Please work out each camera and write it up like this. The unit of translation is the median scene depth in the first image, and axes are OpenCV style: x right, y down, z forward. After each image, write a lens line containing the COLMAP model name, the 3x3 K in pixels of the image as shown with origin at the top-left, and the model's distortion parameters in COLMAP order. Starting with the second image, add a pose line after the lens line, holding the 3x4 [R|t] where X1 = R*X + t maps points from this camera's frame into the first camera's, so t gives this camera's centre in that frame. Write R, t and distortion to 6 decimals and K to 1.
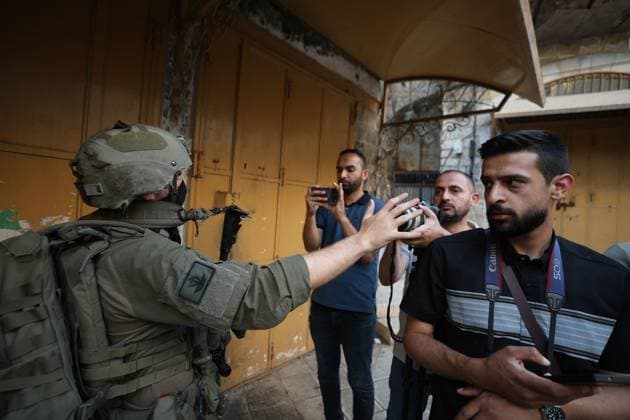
lens RADIAL K [[303.4, 0, 332.7], [0, 303.4, 210.2], [0, 0, 1]] dist [-0.020736, 0.006043]
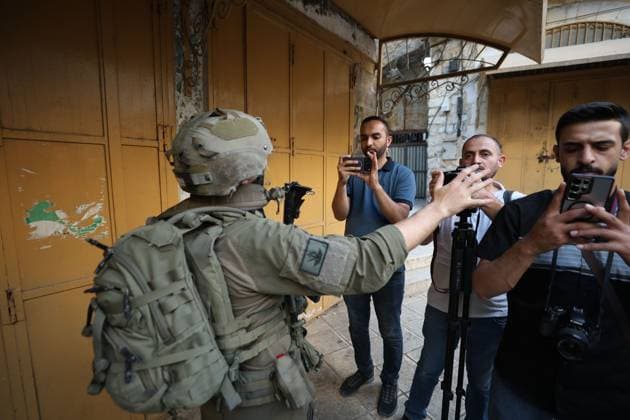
lens RADIAL K [[303.4, 0, 332.7], [0, 303.4, 210.2], [0, 0, 1]] dist [-0.020736, 0.006043]
pose [[0.996068, -0.066510, 0.058530, -0.354197], [0.059042, 0.990873, 0.121180, -0.050926], [-0.066056, -0.117248, 0.990903, -0.073953]]
